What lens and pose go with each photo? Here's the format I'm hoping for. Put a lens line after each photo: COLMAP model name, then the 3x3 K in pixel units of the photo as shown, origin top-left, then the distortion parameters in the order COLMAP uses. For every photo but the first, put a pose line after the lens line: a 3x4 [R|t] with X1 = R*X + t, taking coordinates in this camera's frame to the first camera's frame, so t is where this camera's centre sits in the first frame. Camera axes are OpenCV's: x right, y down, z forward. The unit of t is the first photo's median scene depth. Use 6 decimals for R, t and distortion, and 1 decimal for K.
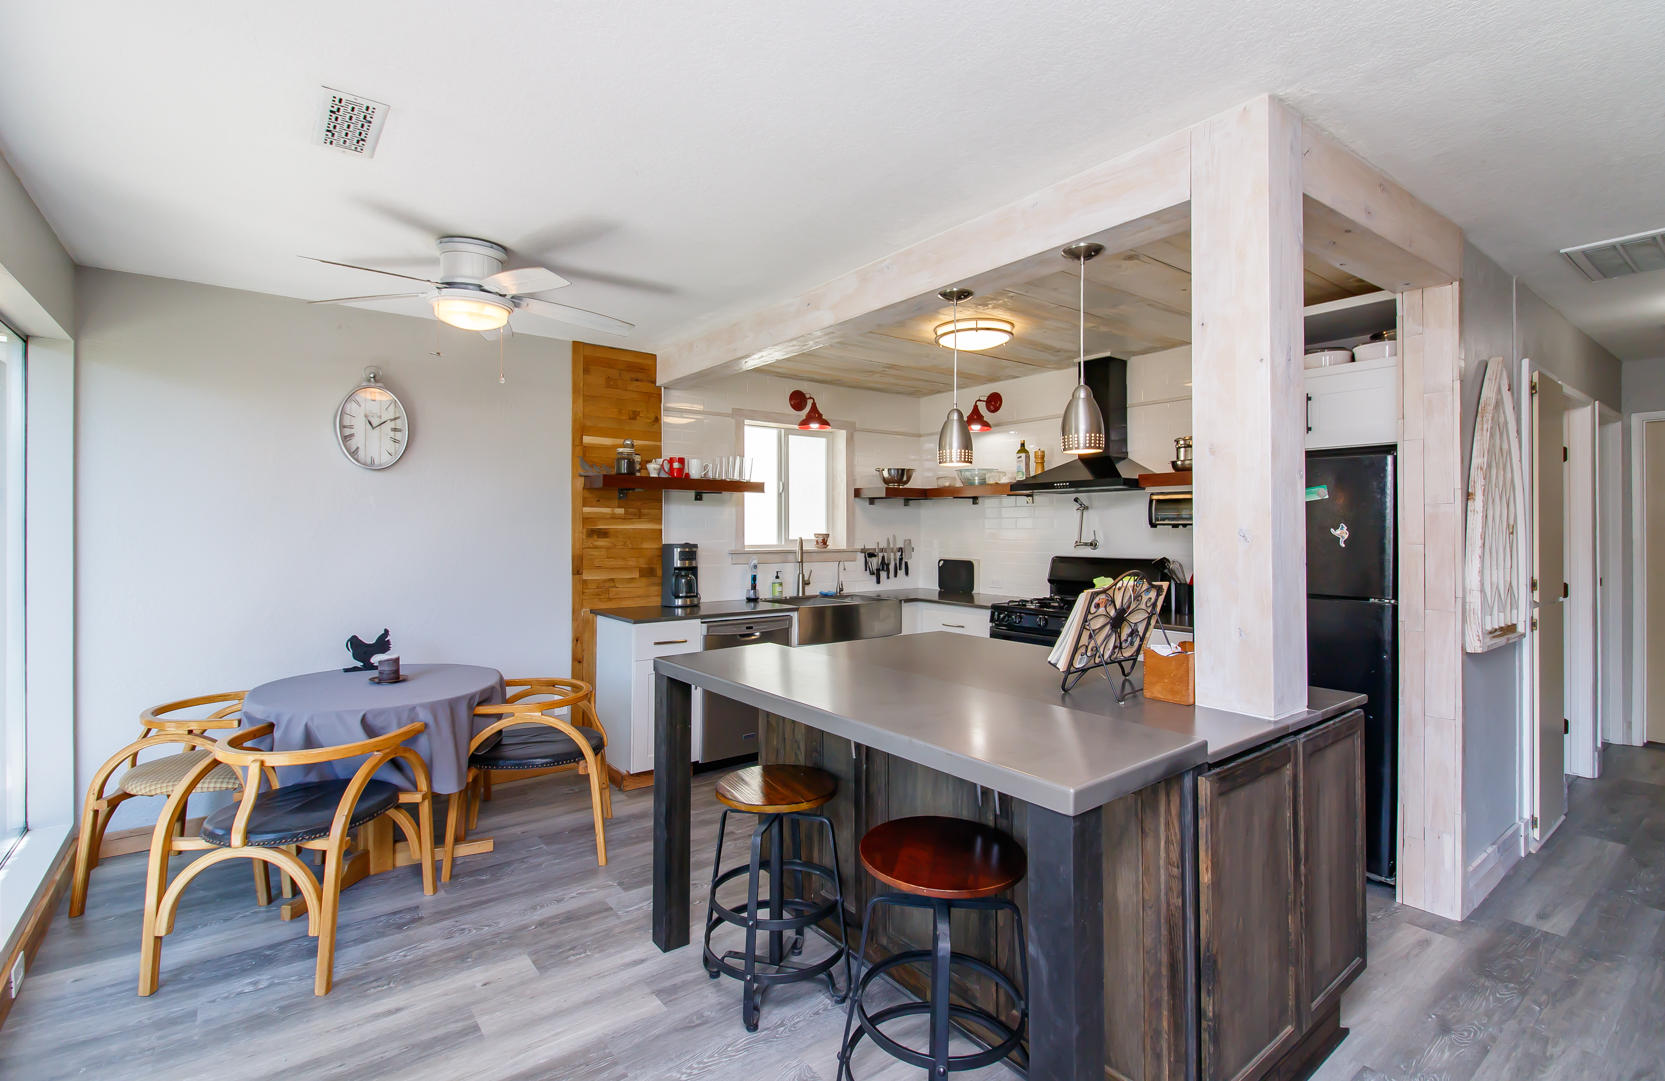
lens RADIAL K [[755.8, 0, 845.1], [0, 755.8, 531.4], [0, 0, 1]] dist [0.013112, -0.008201]
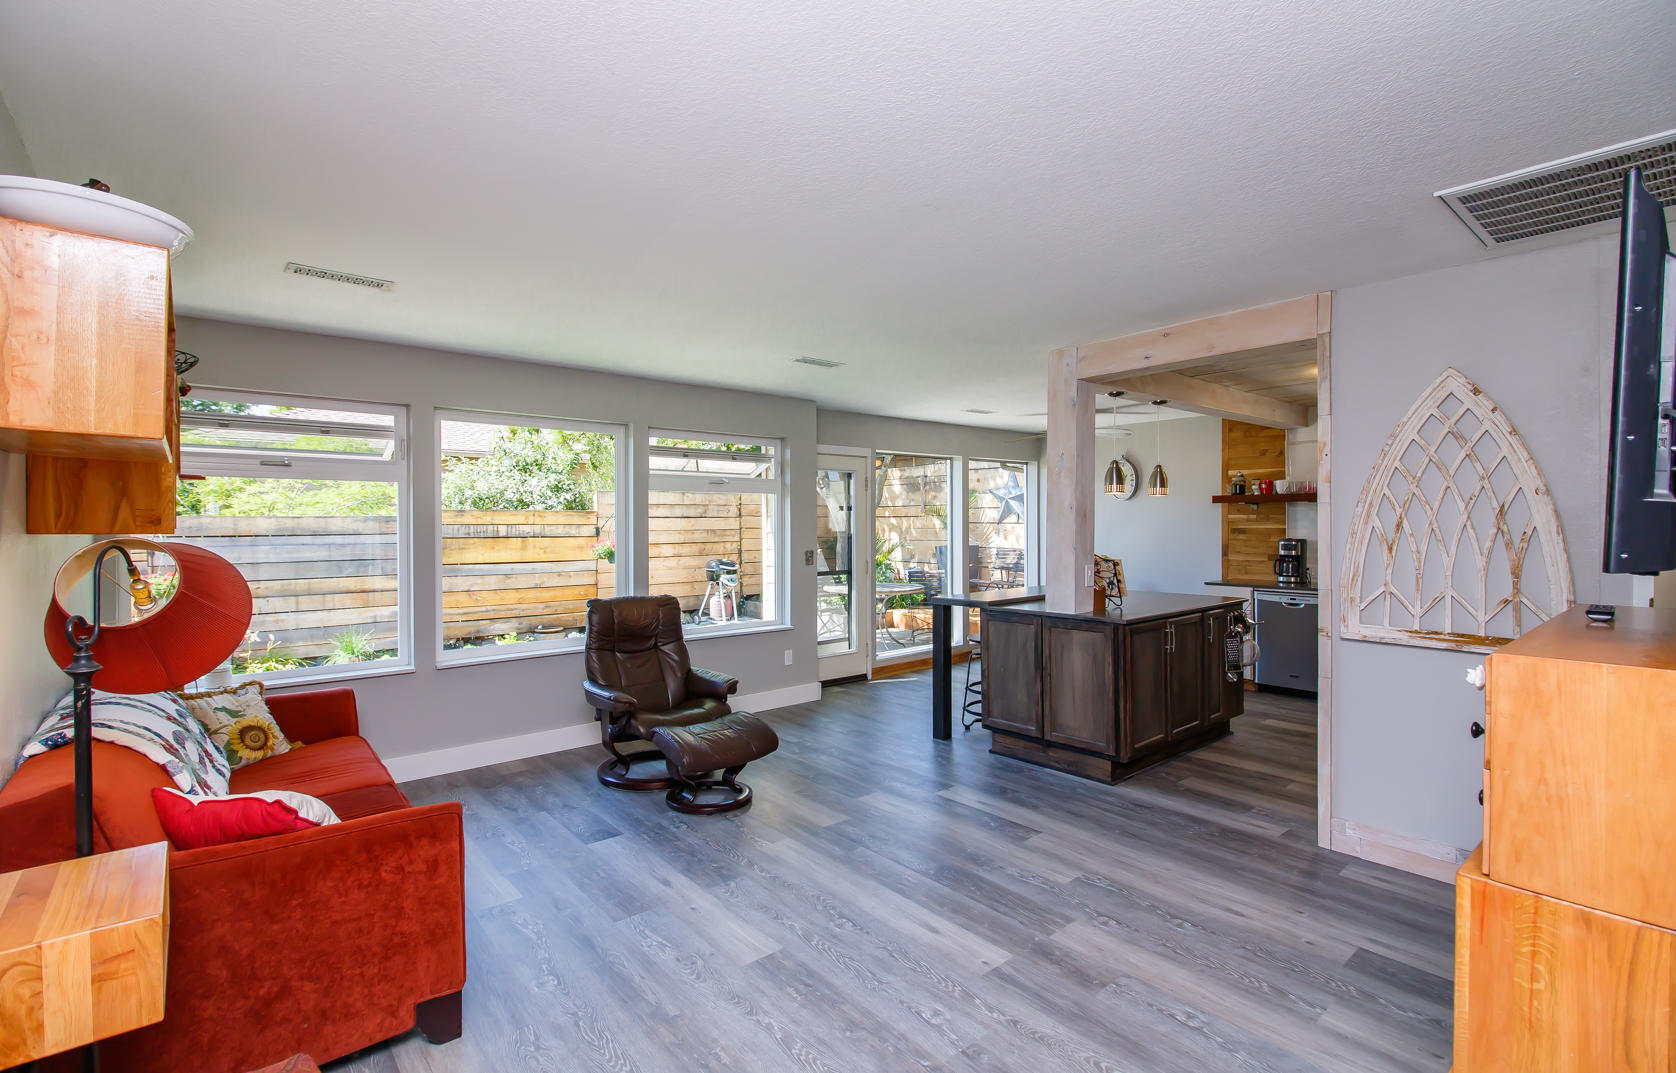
lens RADIAL K [[760.8, 0, 835.1], [0, 760.8, 527.9], [0, 0, 1]] dist [0.013112, -0.008201]
pose [[0.037966, 0.004051, -0.999271, 1.221492], [0.002895, 0.999987, 0.004164, -0.012598], [0.999275, -0.003051, 0.037954, 0.091191]]
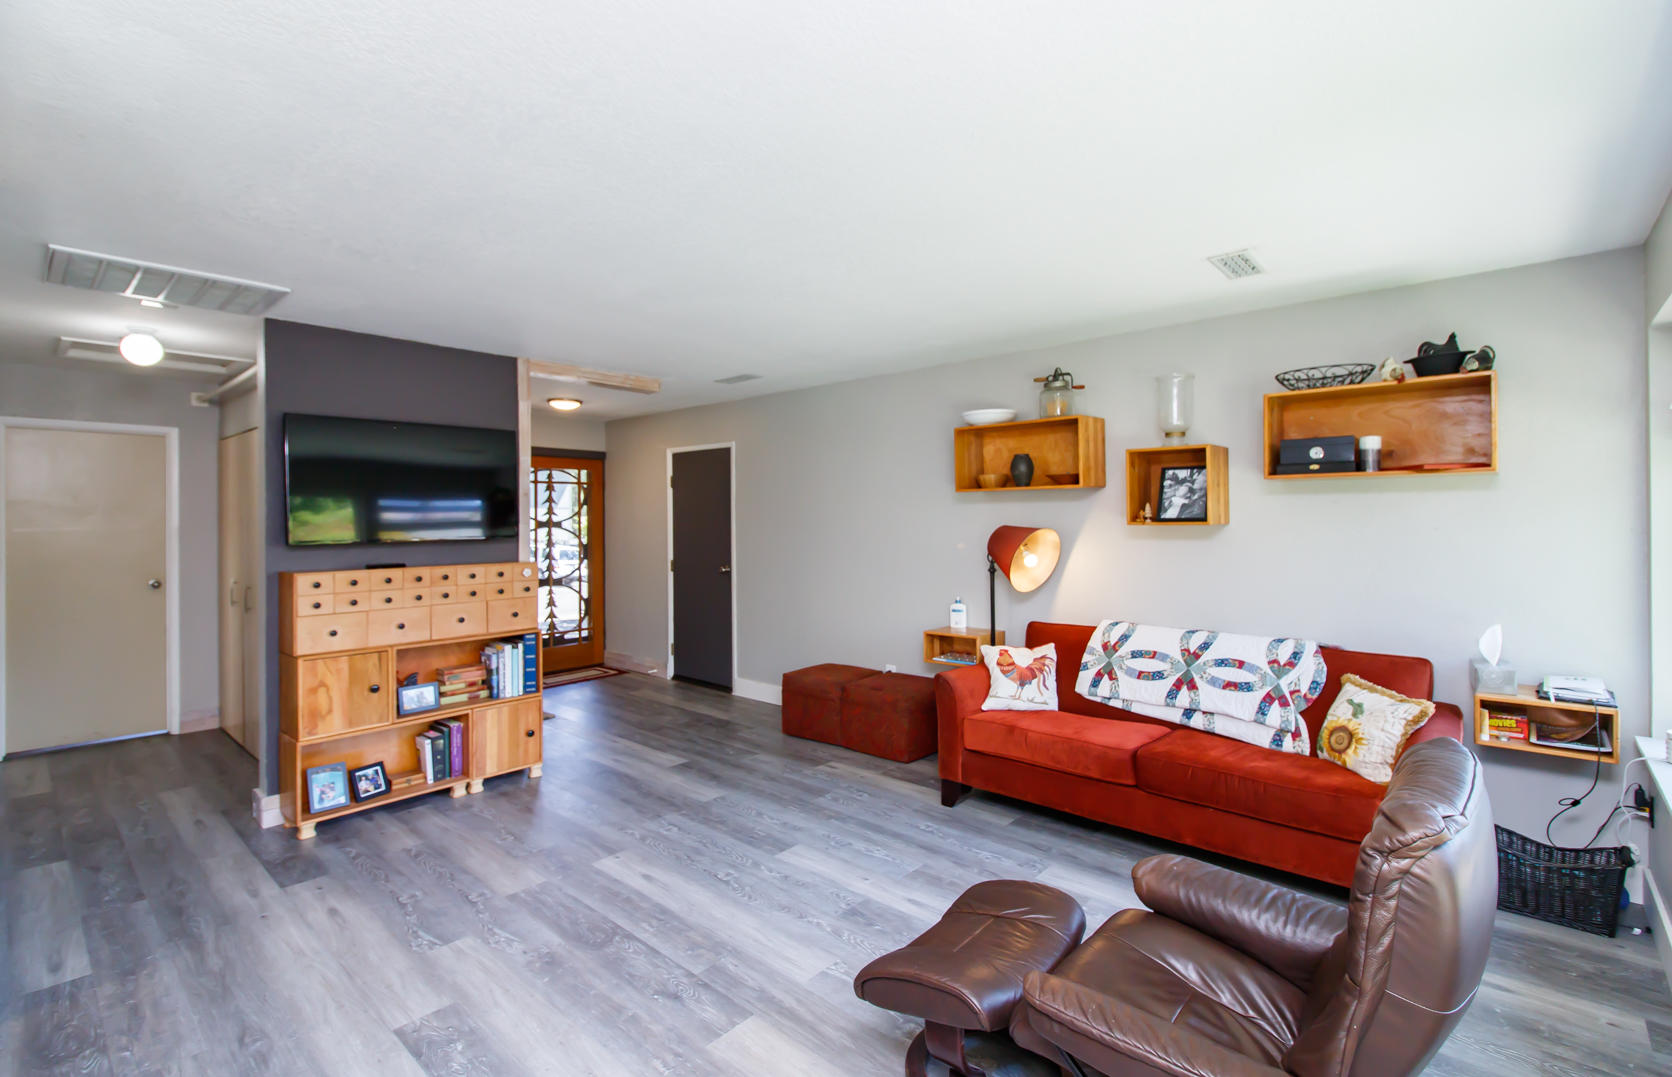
lens RADIAL K [[759.0, 0, 825.2], [0, 759.0, 512.7], [0, 0, 1]] dist [0.013112, -0.008201]
pose [[-0.164286, 0.012449, 0.986334, -0.087812], [0.007317, 0.999908, -0.011401, -0.015166], [-0.986386, 0.005344, -0.164362, 0.142233]]
